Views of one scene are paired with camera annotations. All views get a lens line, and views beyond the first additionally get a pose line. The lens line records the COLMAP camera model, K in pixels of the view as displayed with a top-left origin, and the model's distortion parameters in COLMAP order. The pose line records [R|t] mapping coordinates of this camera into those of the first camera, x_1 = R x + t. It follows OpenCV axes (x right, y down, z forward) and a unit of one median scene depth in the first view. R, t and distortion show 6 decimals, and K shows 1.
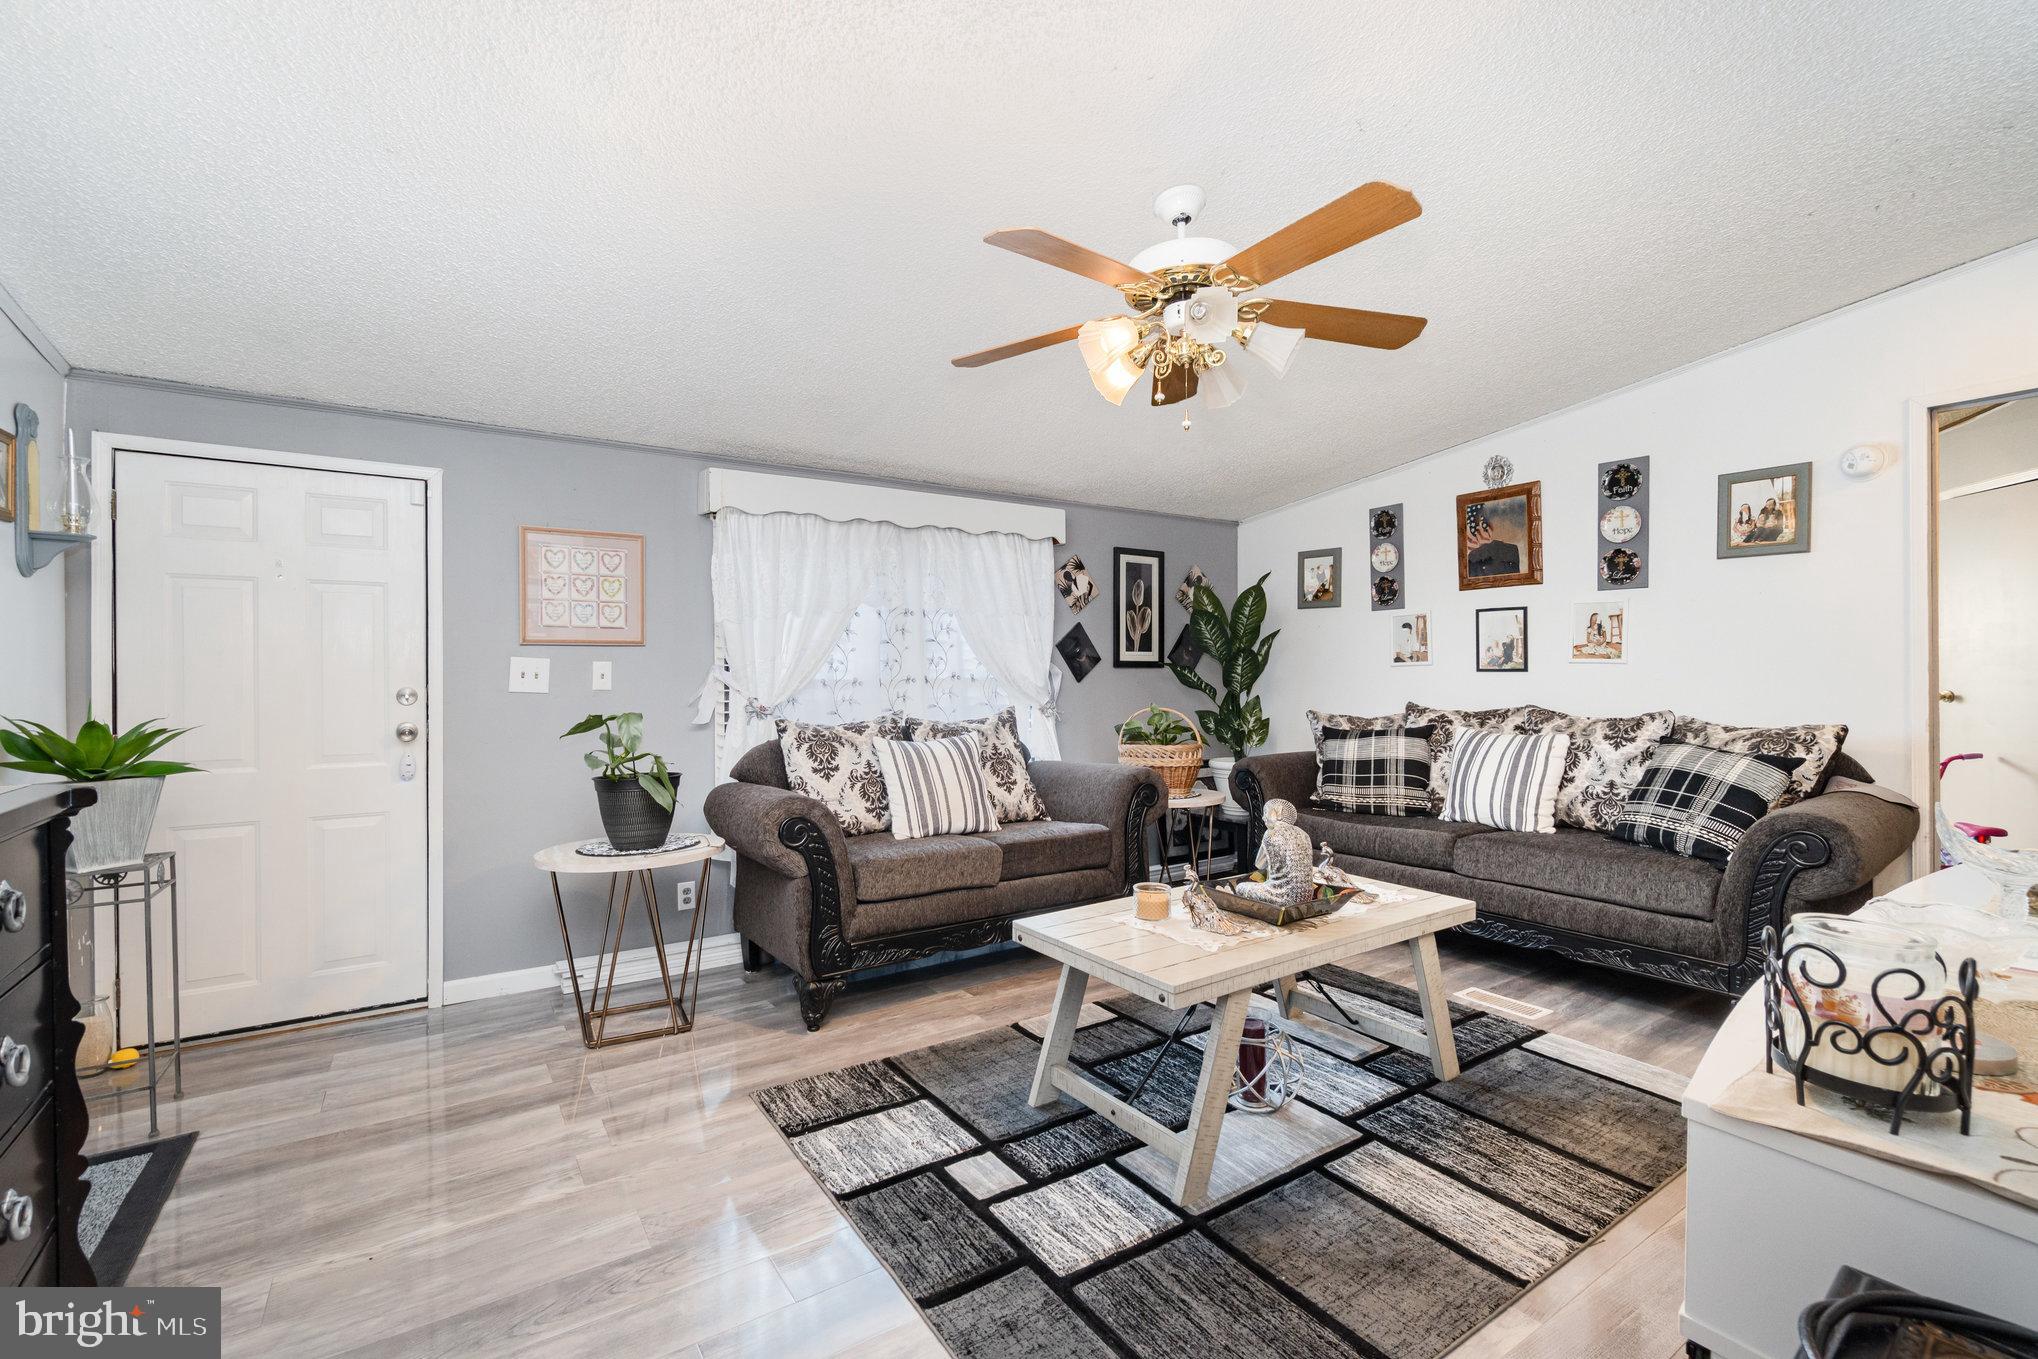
lens RADIAL K [[886.2, 0, 1005.4], [0, 886.2, 687.3], [0, 0, 1]] dist [-0.003512, 0.000212]
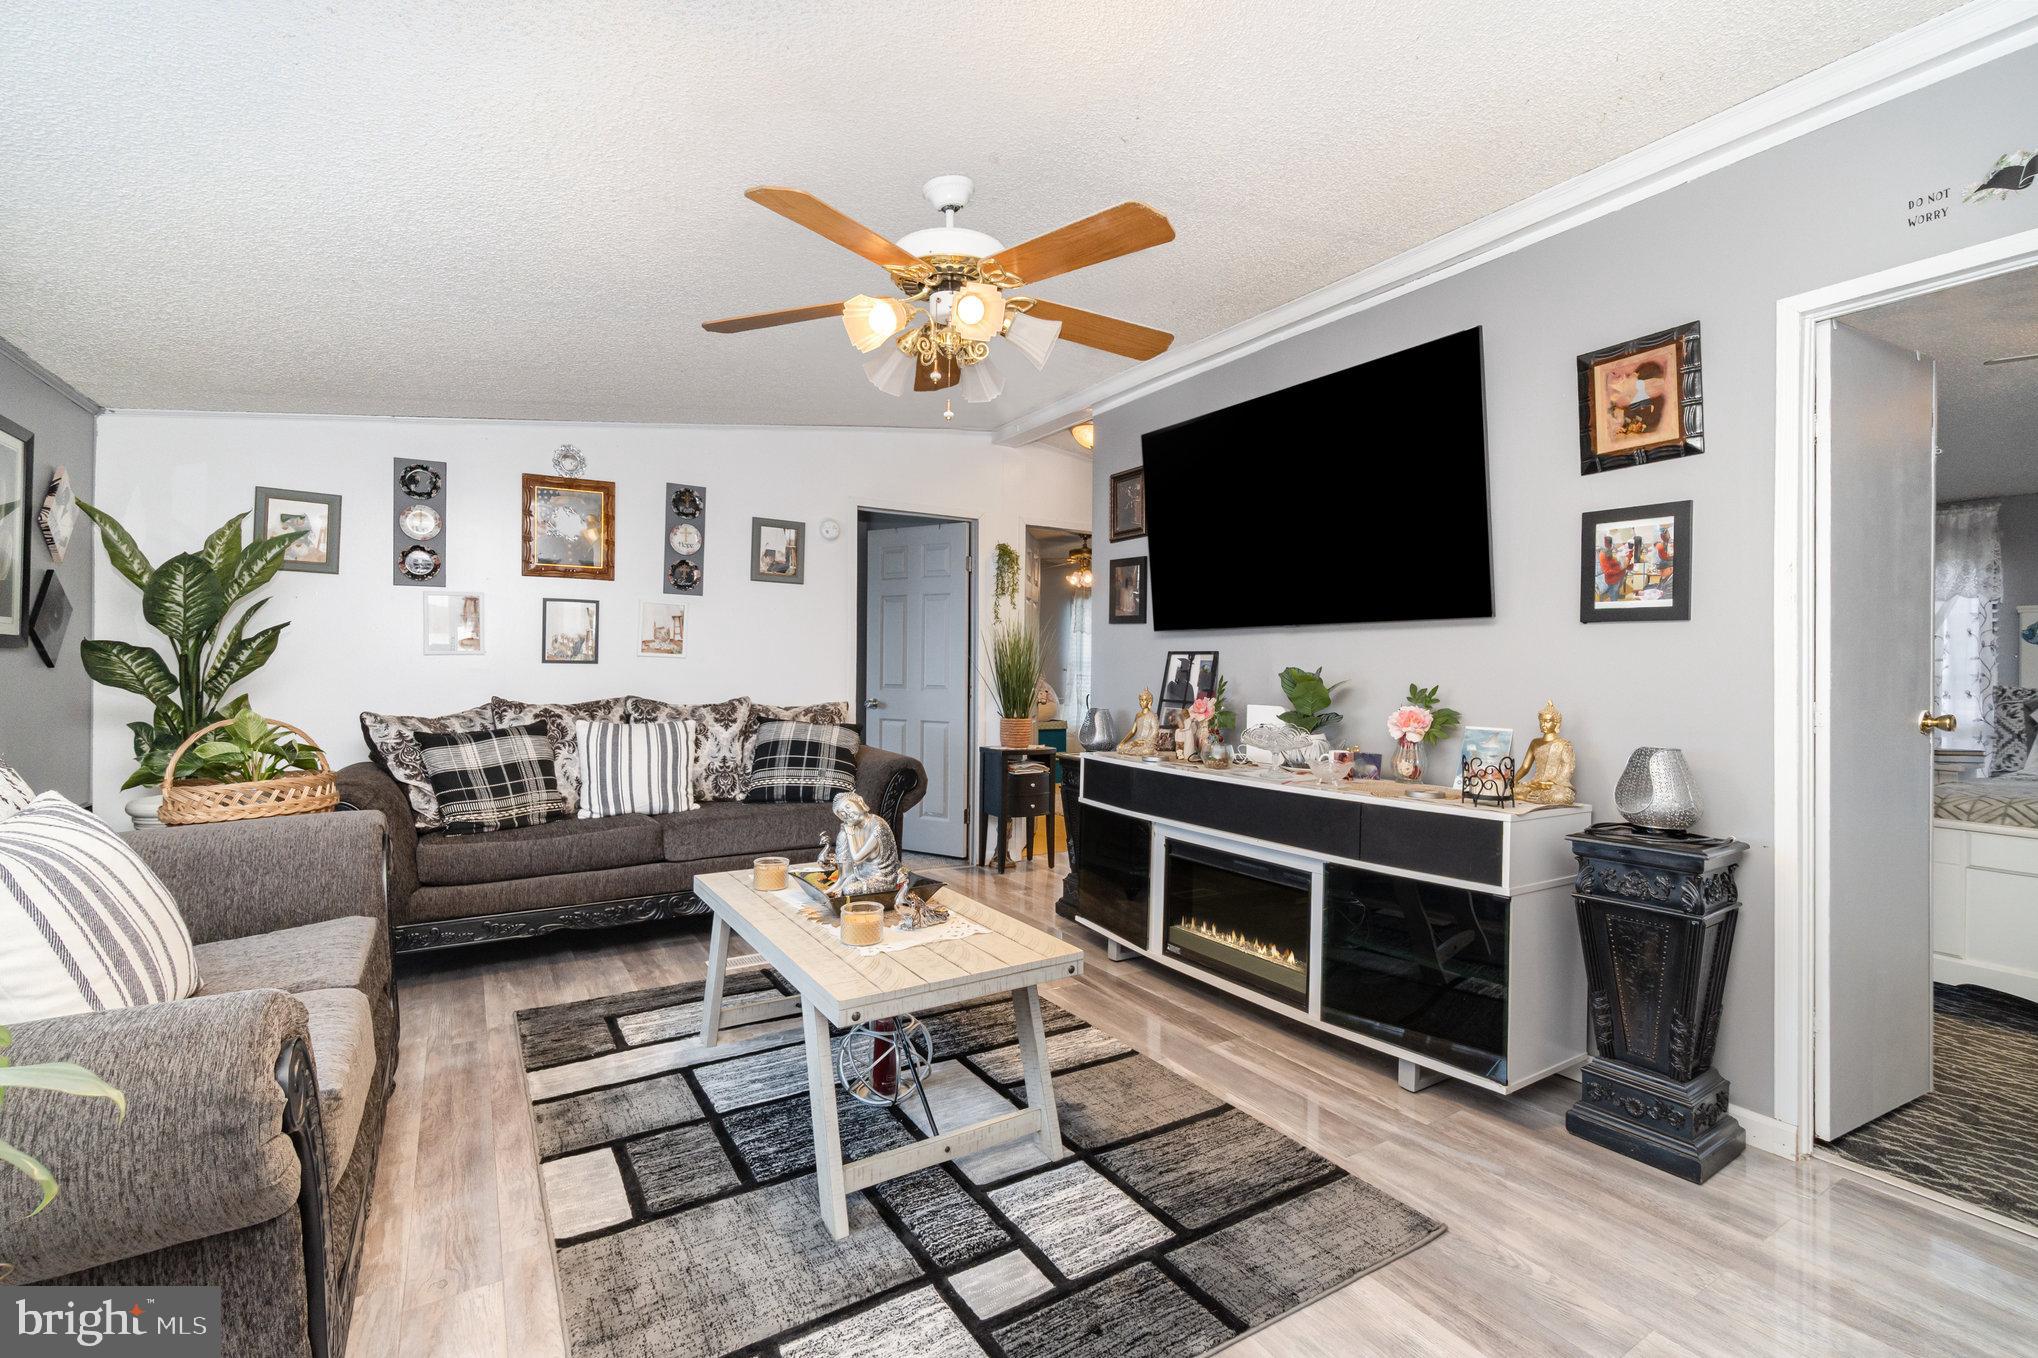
lens RADIAL K [[886.2, 0, 1003.2], [0, 886.2, 671.2], [0, 0, 1]] dist [-0.003512, 0.000212]
pose [[0.029703, 0.000548, 0.999559, -0.467785], [0.004728, 0.999989, -0.000688, -0.006556], [-0.999548, 0.004746, 0.029700, 0.542499]]
